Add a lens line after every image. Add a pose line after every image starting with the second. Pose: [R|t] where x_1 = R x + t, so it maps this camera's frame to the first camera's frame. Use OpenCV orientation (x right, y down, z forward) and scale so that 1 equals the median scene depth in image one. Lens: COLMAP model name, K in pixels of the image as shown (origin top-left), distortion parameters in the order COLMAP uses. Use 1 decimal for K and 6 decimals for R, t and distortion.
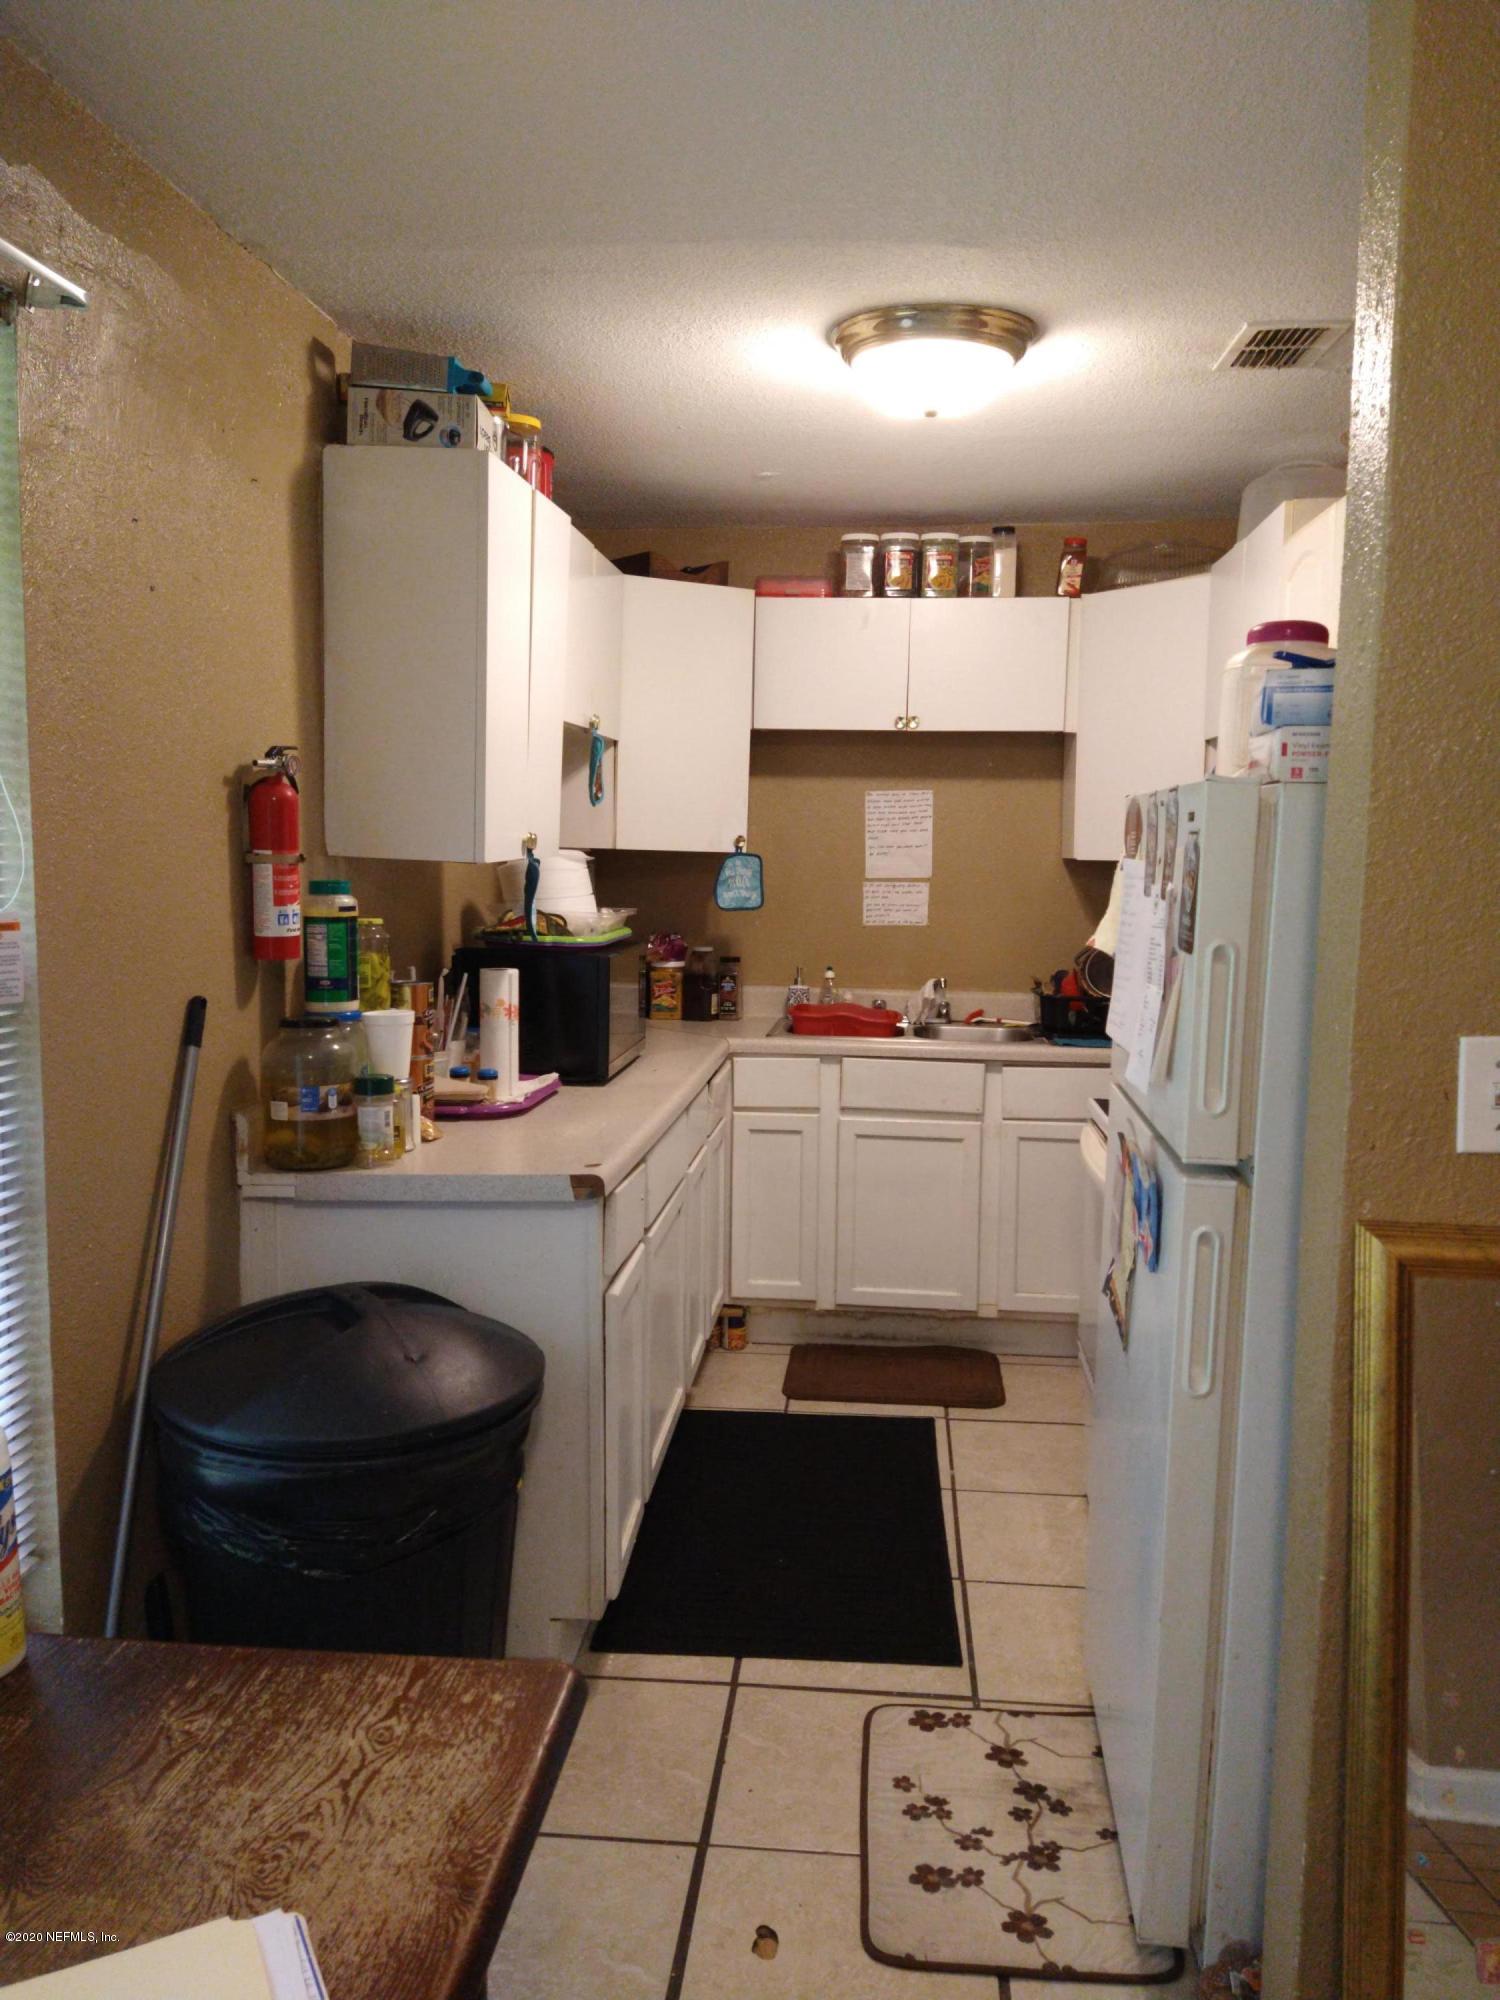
lens RADIAL K [[1446.0, 0, 748.9], [0, 1446.0, 1005.8], [0, 0, 1]] dist [0.094258, -0.155468]
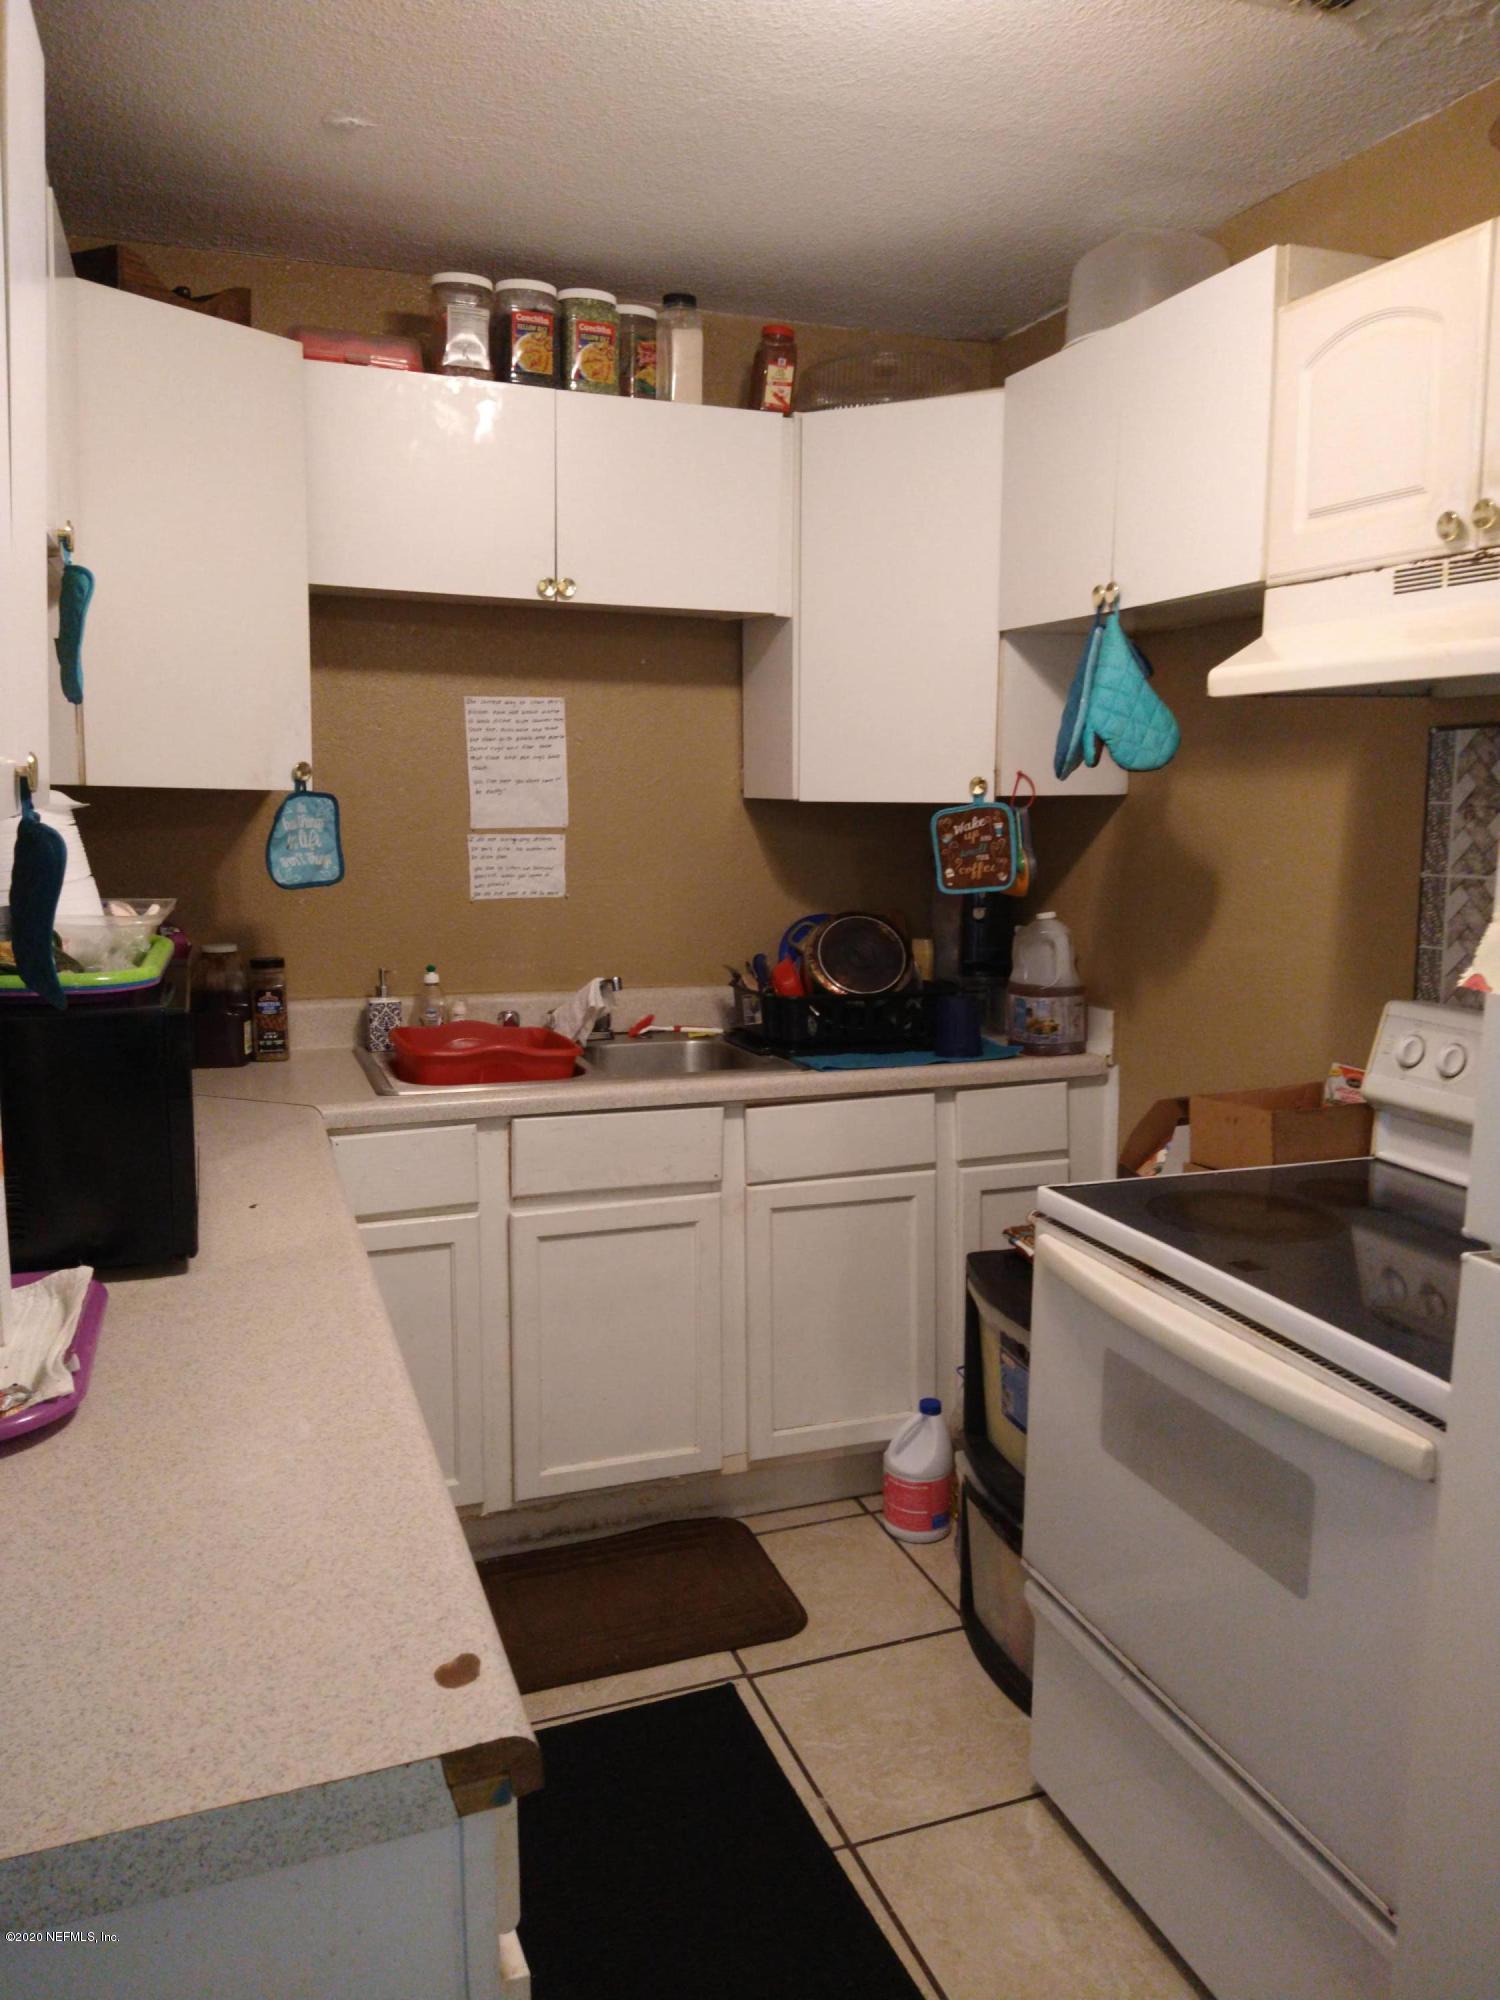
lens RADIAL K [[1446.0, 0, 748.9], [0, 1446.0, 1005.8], [0, 0, 1]] dist [0.094258, -0.155468]
pose [[0.899662, -0.070245, 0.430899, -0.106452], [0.050649, 0.997100, 0.056799, -0.042178], [-0.433639, -0.029276, 0.900611, 0.374407]]
